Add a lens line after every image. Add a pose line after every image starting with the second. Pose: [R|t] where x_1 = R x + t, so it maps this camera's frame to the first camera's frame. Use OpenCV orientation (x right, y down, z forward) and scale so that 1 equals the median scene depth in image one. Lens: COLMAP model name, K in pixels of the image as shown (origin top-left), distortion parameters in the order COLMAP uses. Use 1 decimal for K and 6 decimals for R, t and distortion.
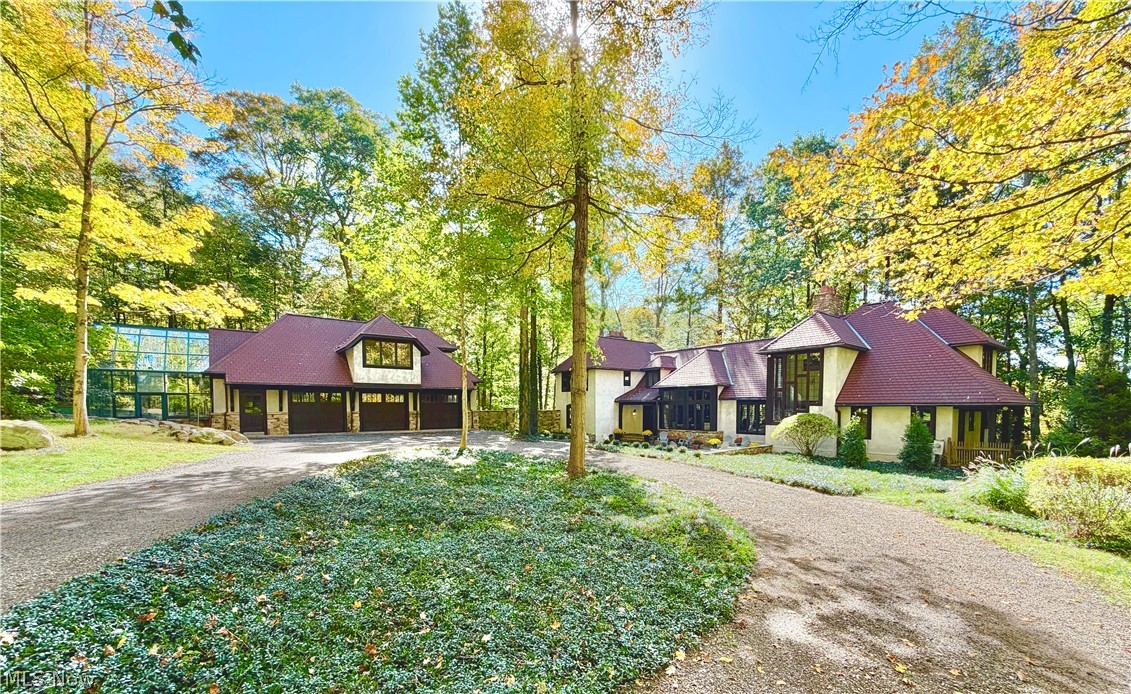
lens RADIAL K [[449.6, 0, 565.3], [0, 449.6, 421.8], [0, 0, 1]] dist [0.000923, 0.000008]
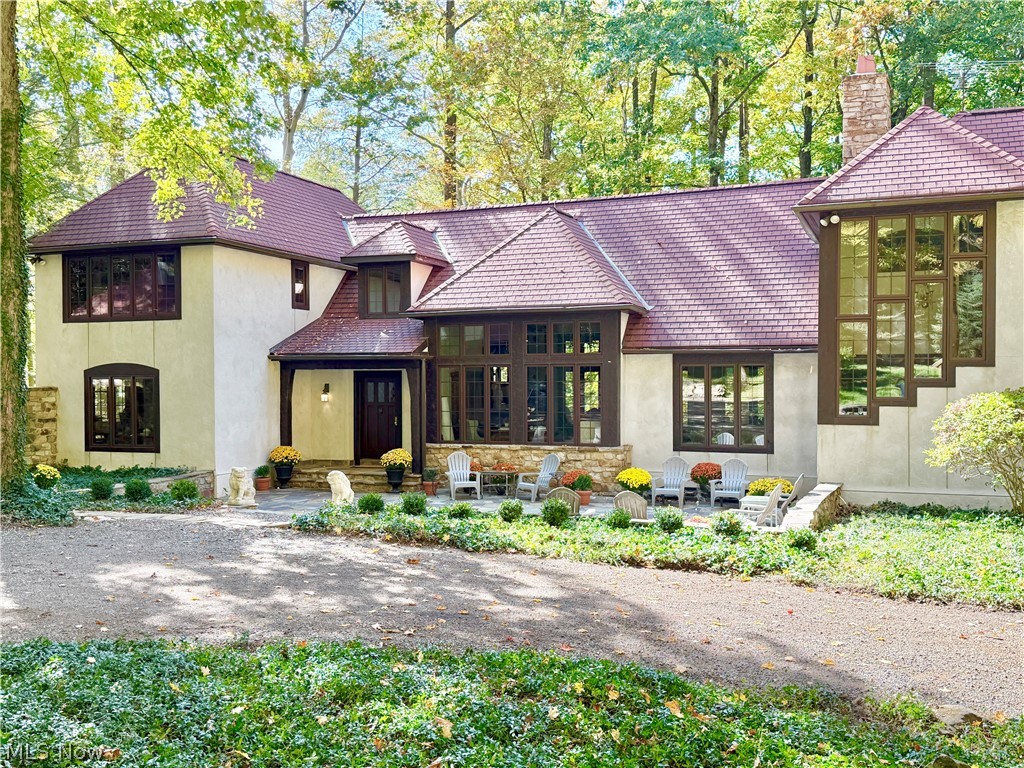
lens RADIAL K [[1008.8, 0, 512.3], [0, 1008.8, 388.0], [0, 0, 1]] dist [0.074371, 0.000000]
pose [[0.860979, -0.005293, 0.508613, -0.117141], [0.020341, 0.999504, -0.024032, -0.005386], [-0.508234, 0.031037, 0.860660, 0.391090]]
